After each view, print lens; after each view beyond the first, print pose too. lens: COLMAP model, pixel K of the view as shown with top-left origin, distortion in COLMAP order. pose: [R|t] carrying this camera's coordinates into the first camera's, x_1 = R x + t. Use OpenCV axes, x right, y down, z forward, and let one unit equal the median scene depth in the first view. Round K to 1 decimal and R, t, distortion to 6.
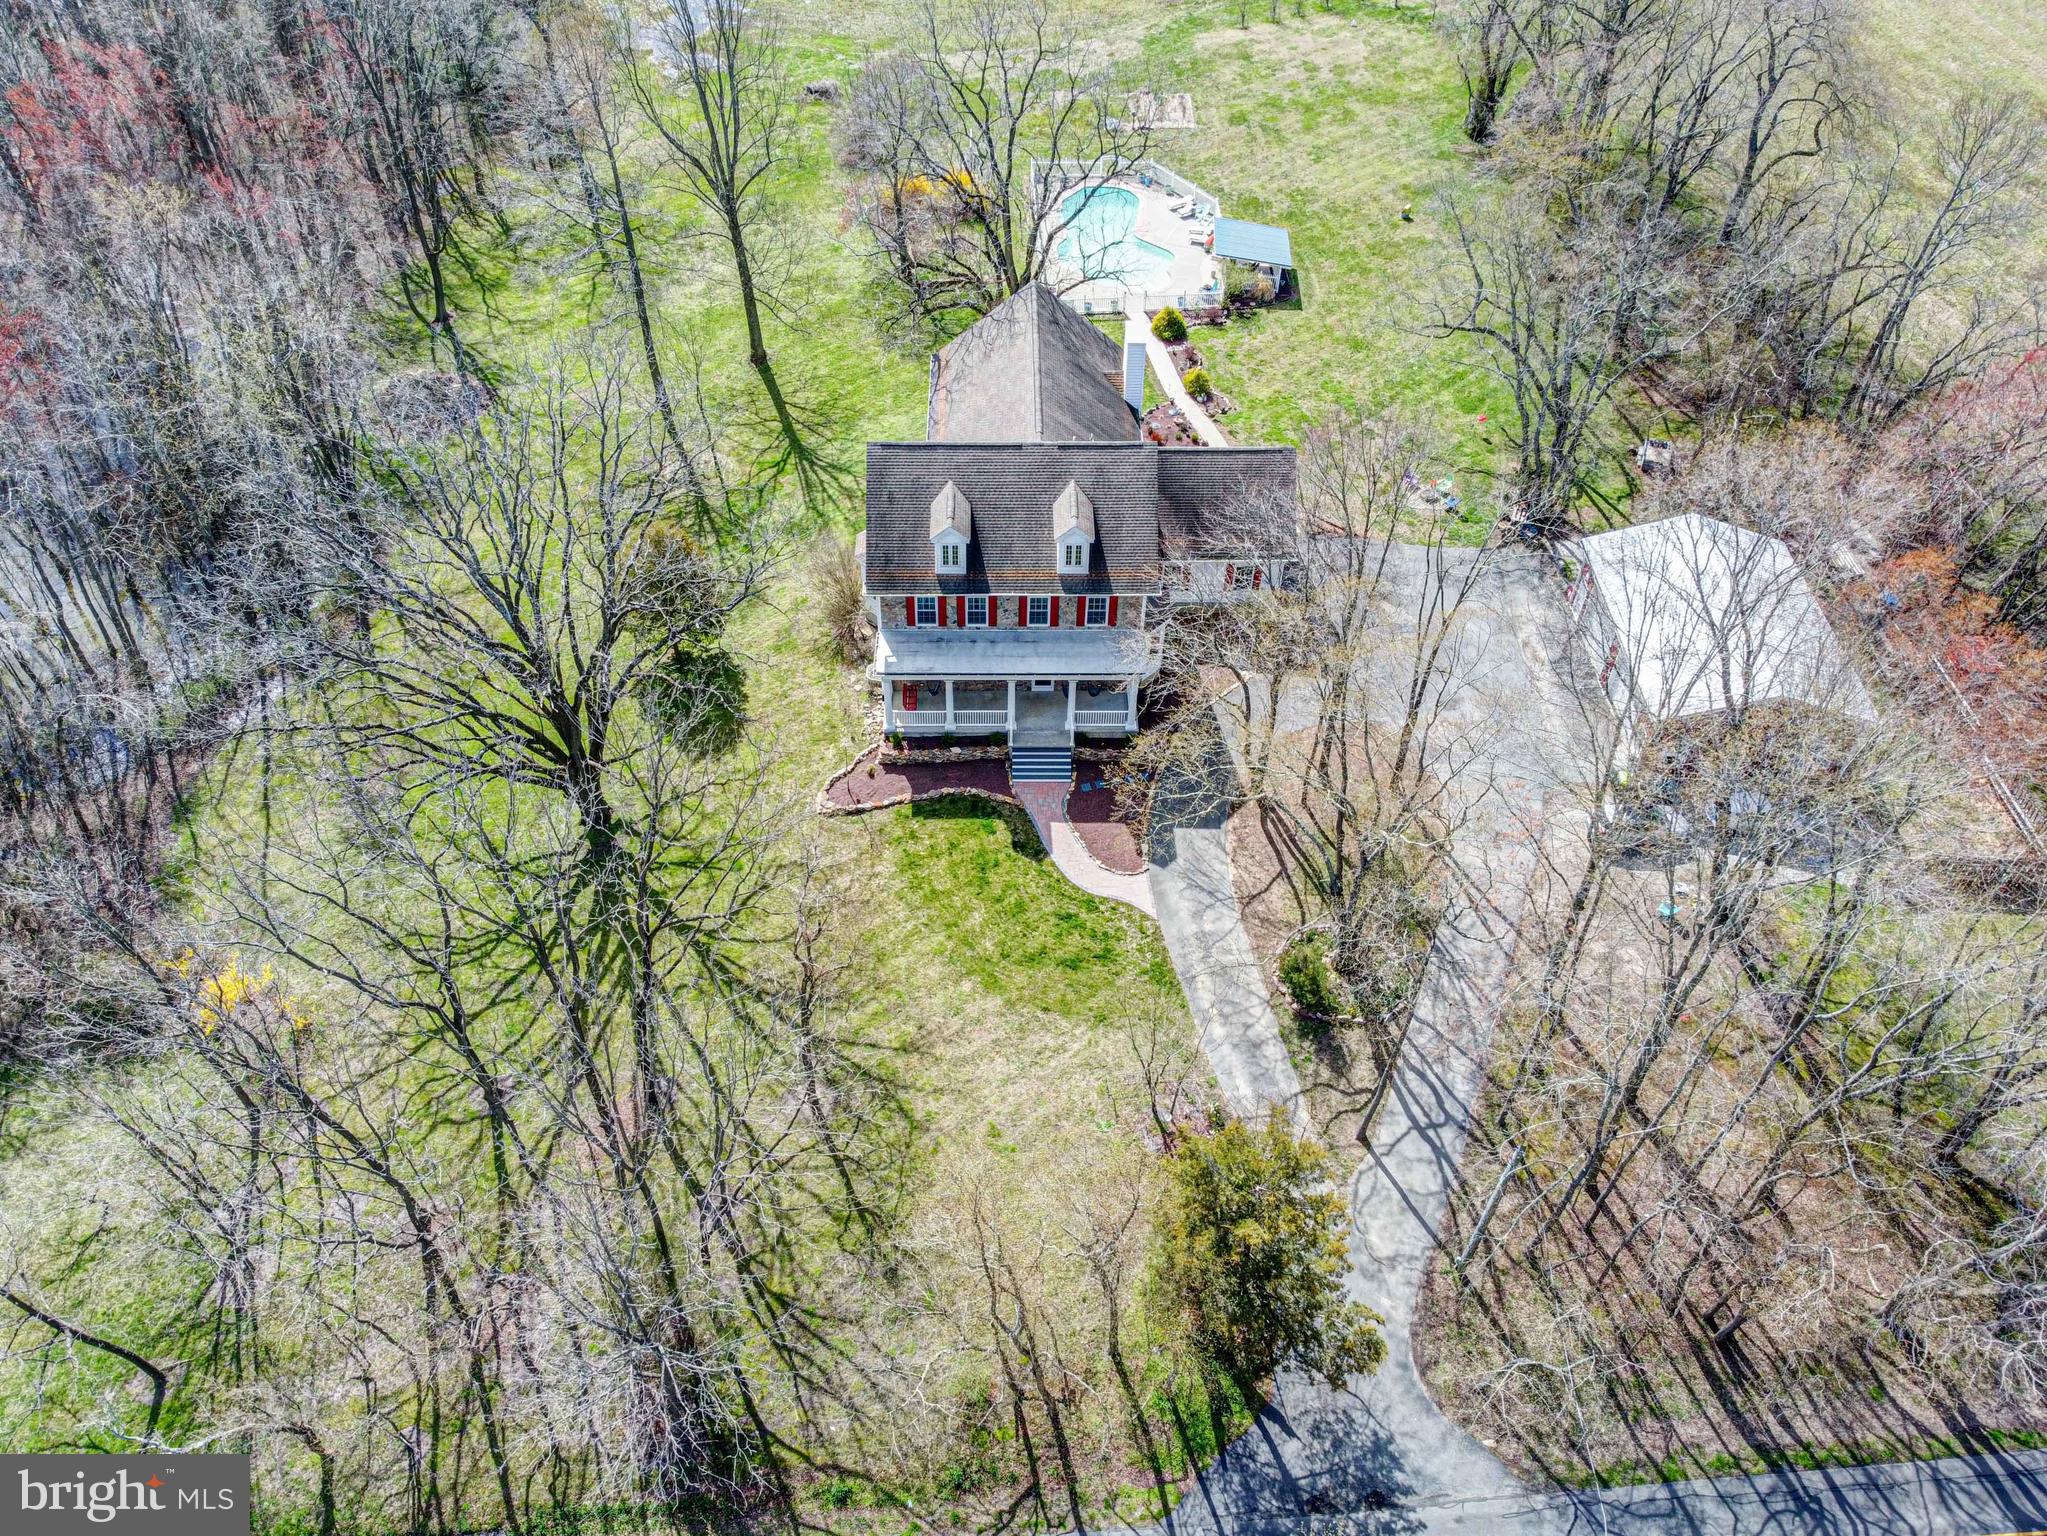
lens RADIAL K [[1572.7, 0, 994.1], [0, 1572.7, 761.5], [0, 0, 1]] dist [0.046254, -0.059925]
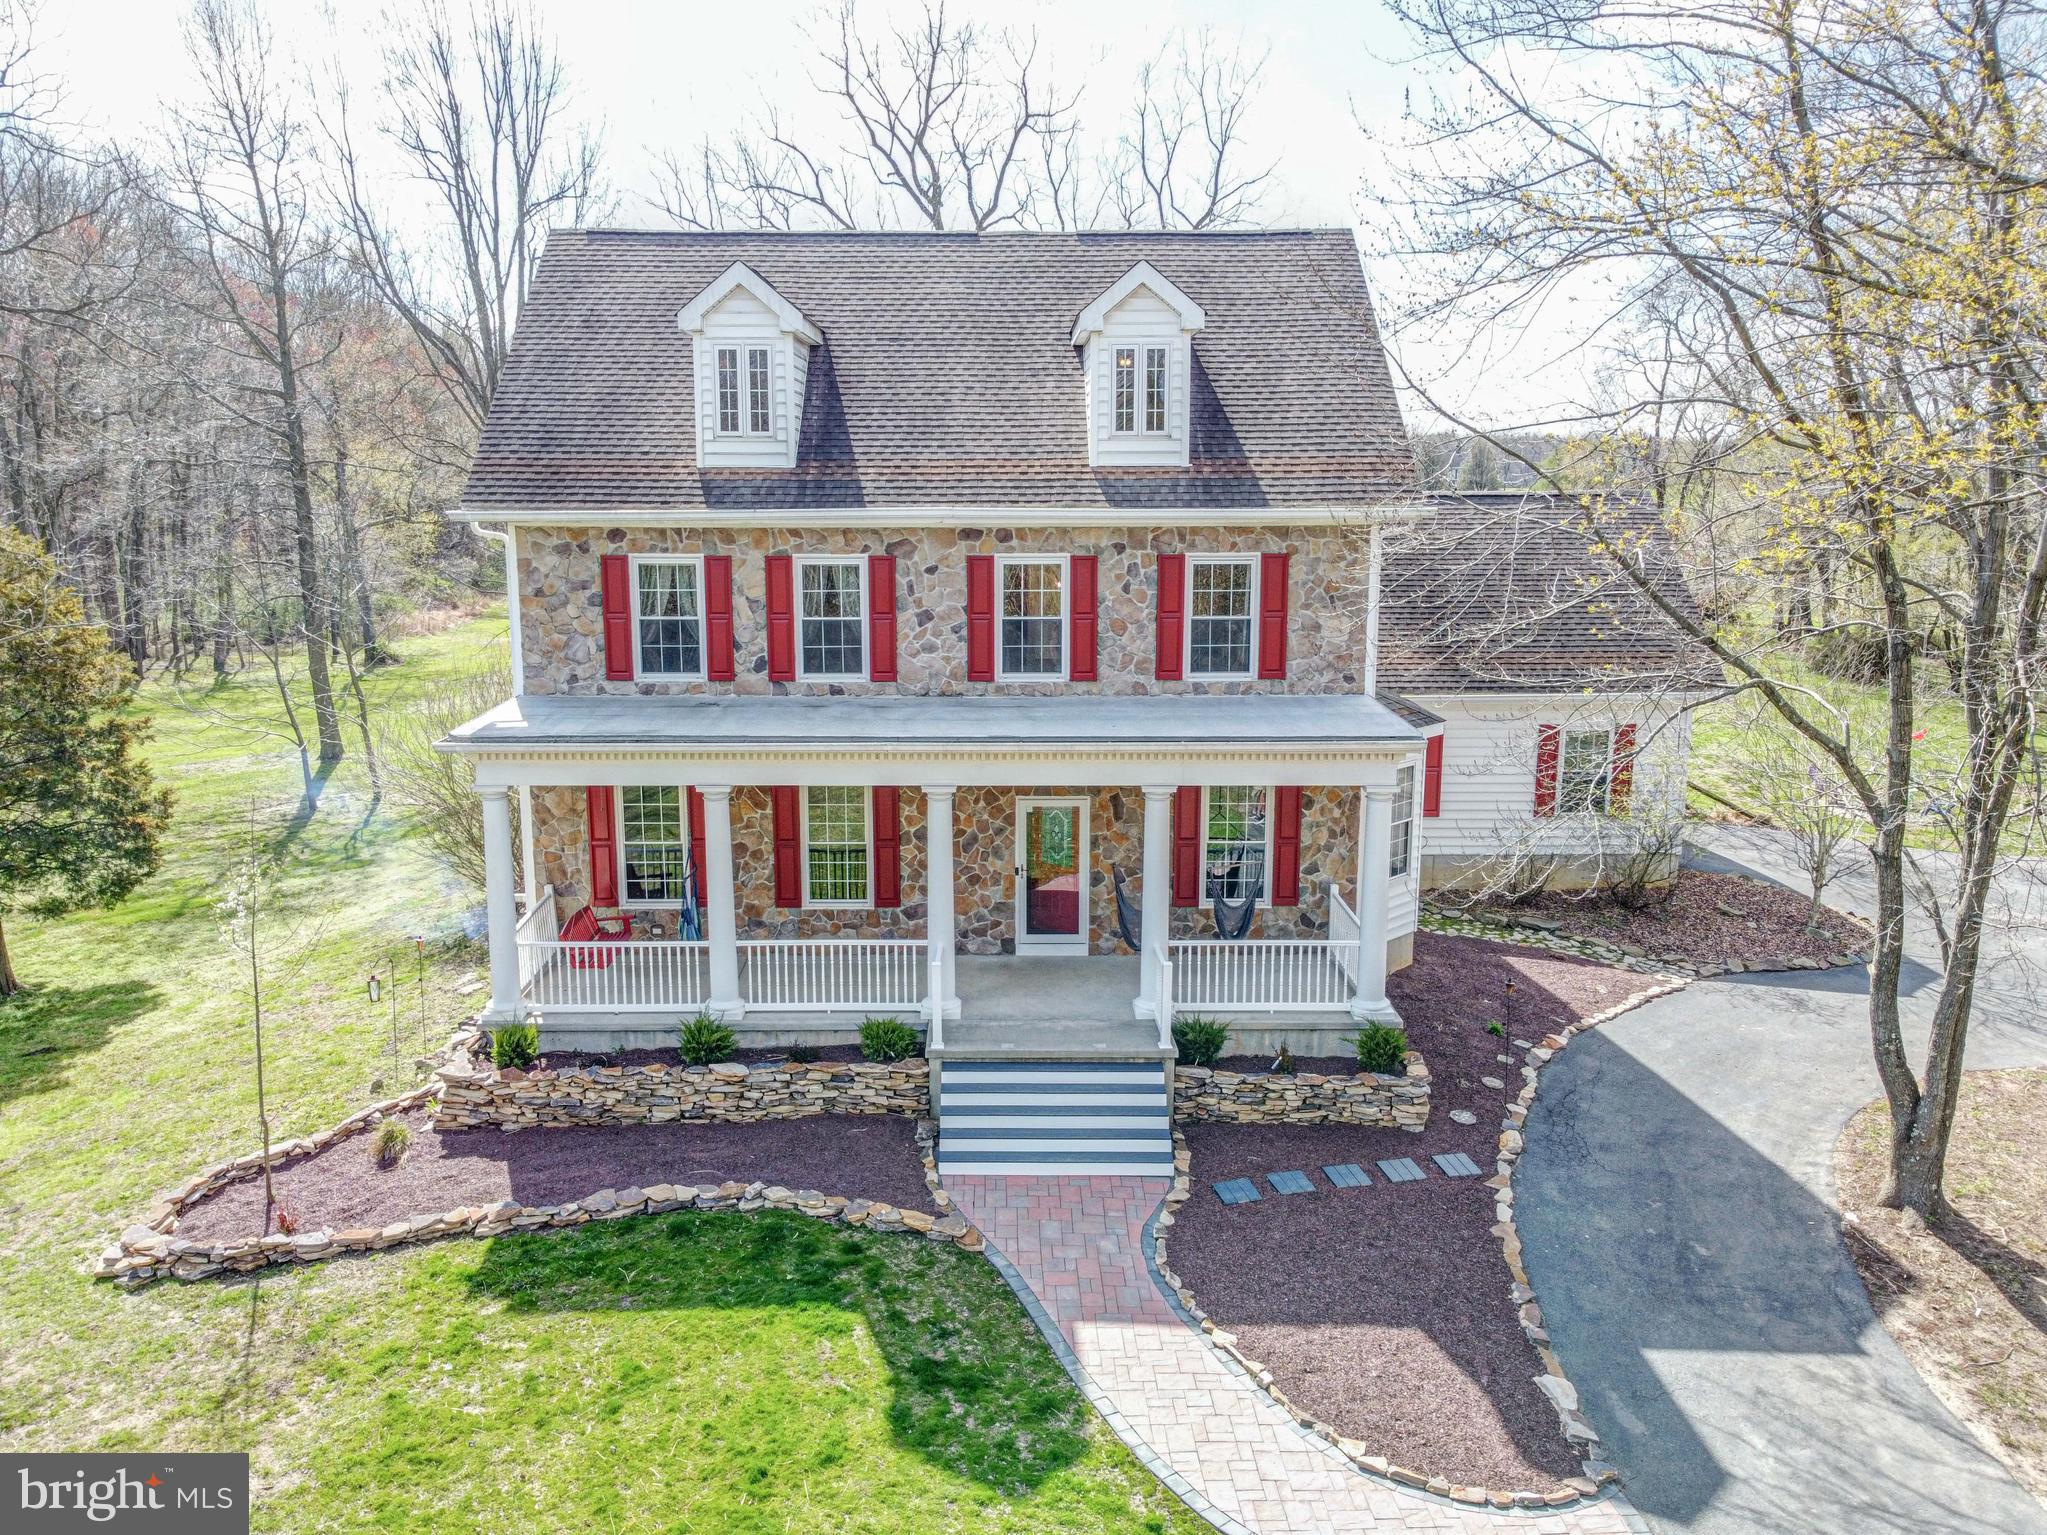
lens RADIAL K [[1567.3, 0, 998.0], [0, 1567.3, 762.6], [0, 0, 1]] dist [0.007386, -0.010269]
pose [[0.999972, -0.005726, -0.004723, 0.022937], [0.001951, 0.816663, -0.577112, 0.104711], [0.007161, 0.577087, 0.816651, 0.769499]]
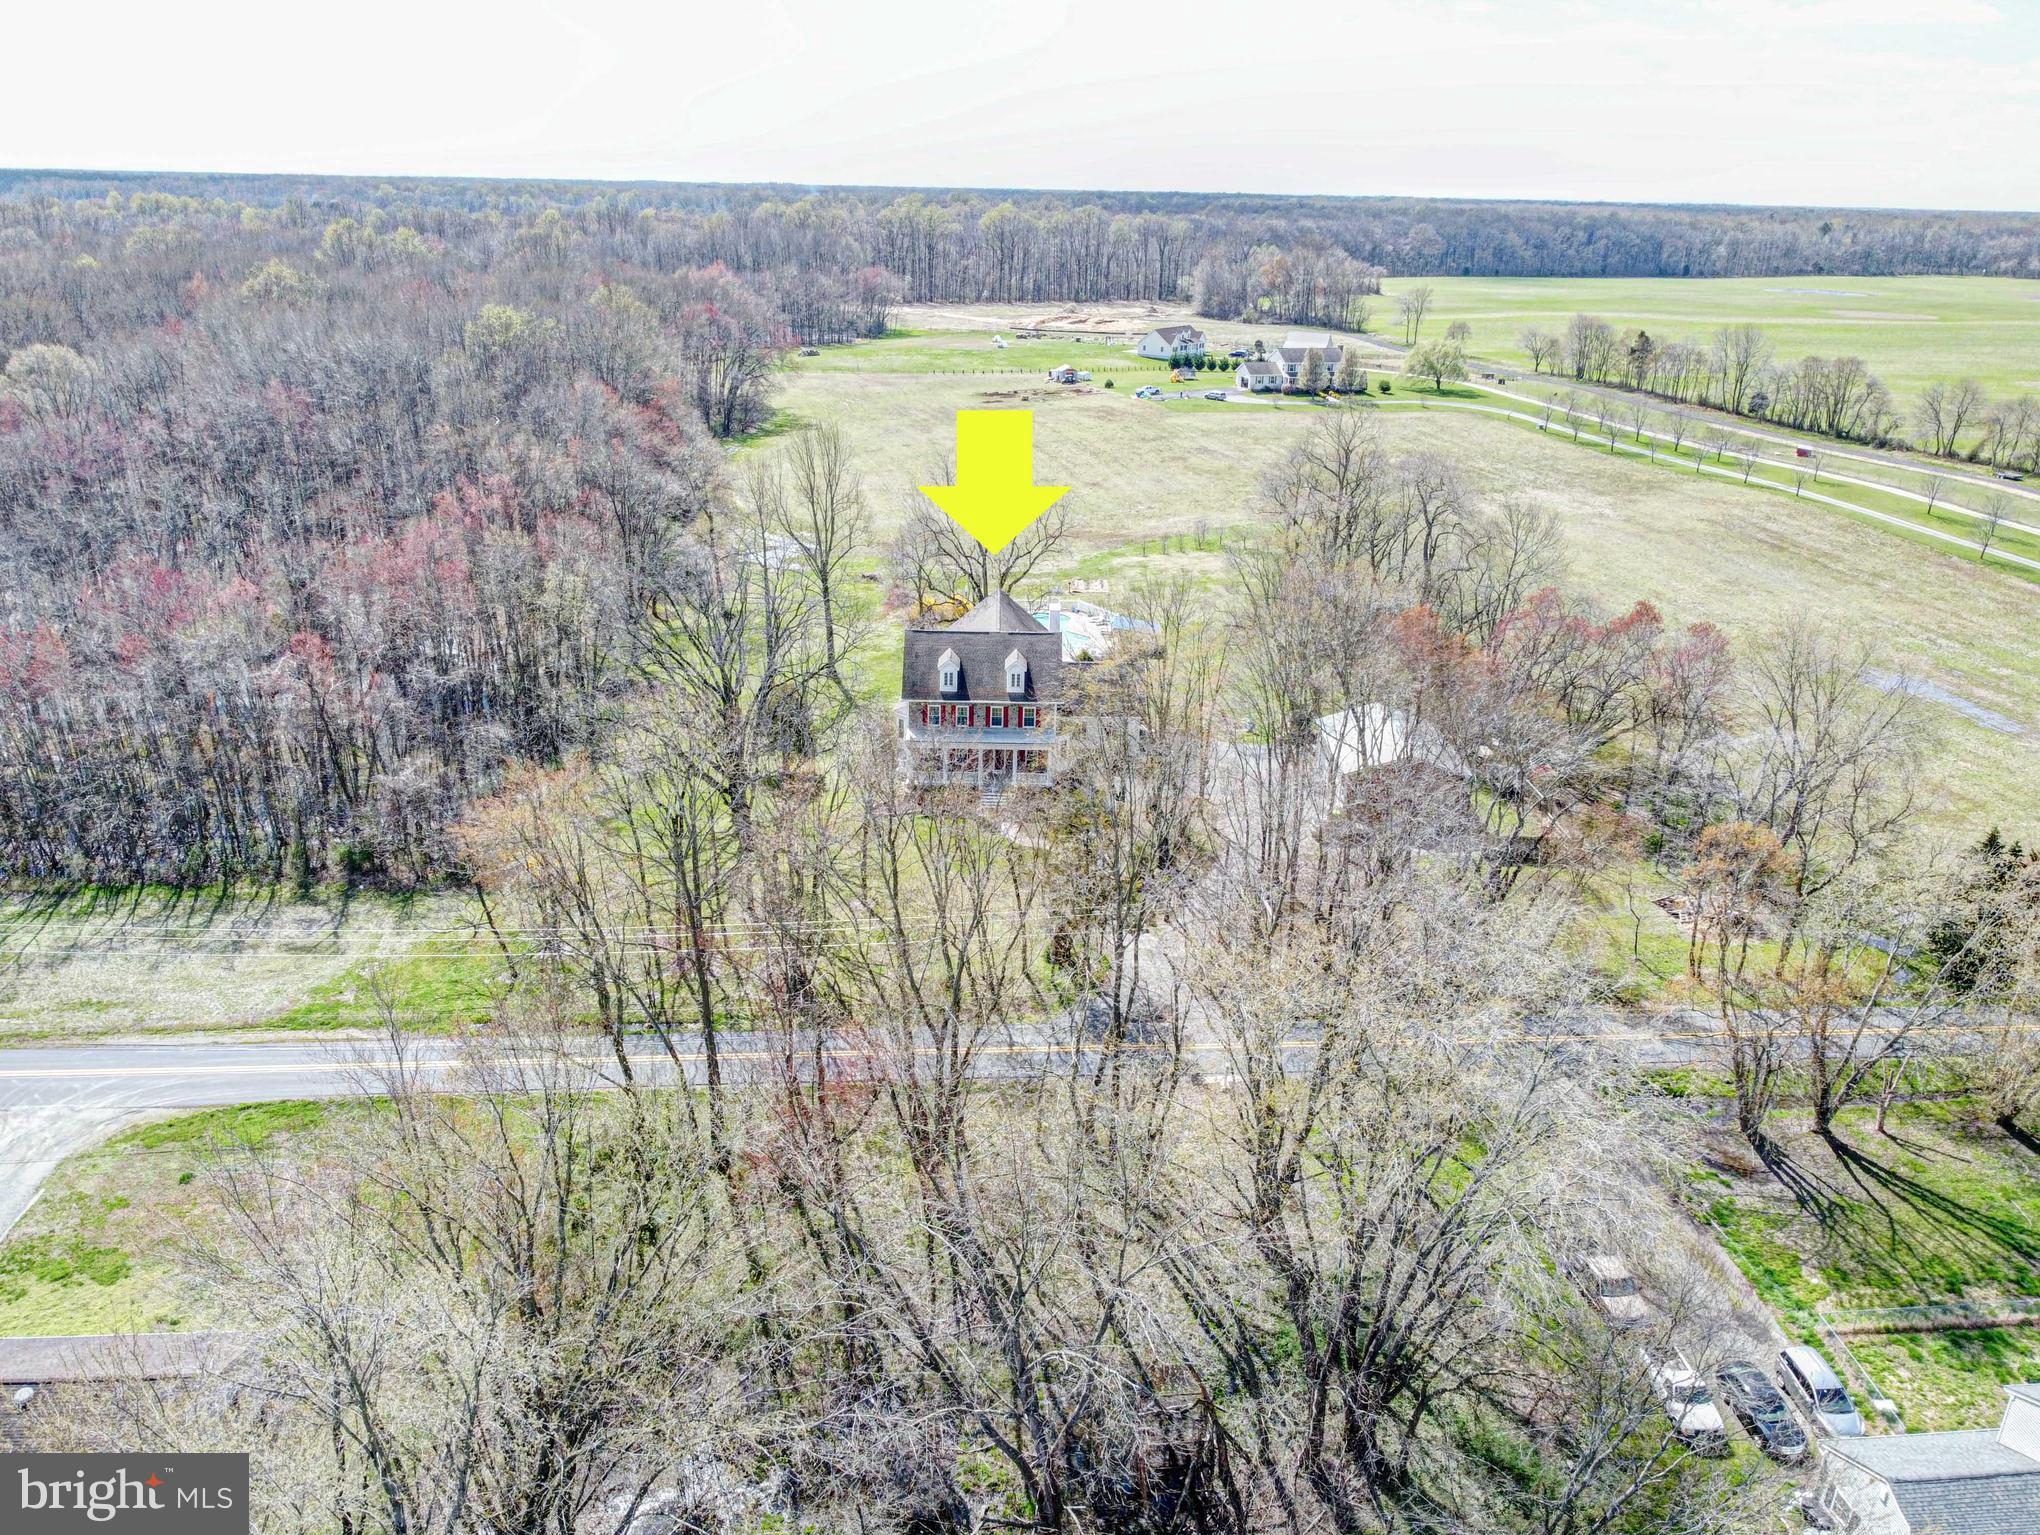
lens RADIAL K [[1561.9, 0, 994.6], [0, 1561.9, 762.6], [0, 0, 1]] dist [0.007386, -0.010269]
pose [[0.999757, 0.021509, 0.004905, 0.018247], [-0.017477, 0.907870, -0.418887, 0.697870], [-0.013463, 0.418699, 0.908025, -0.592016]]
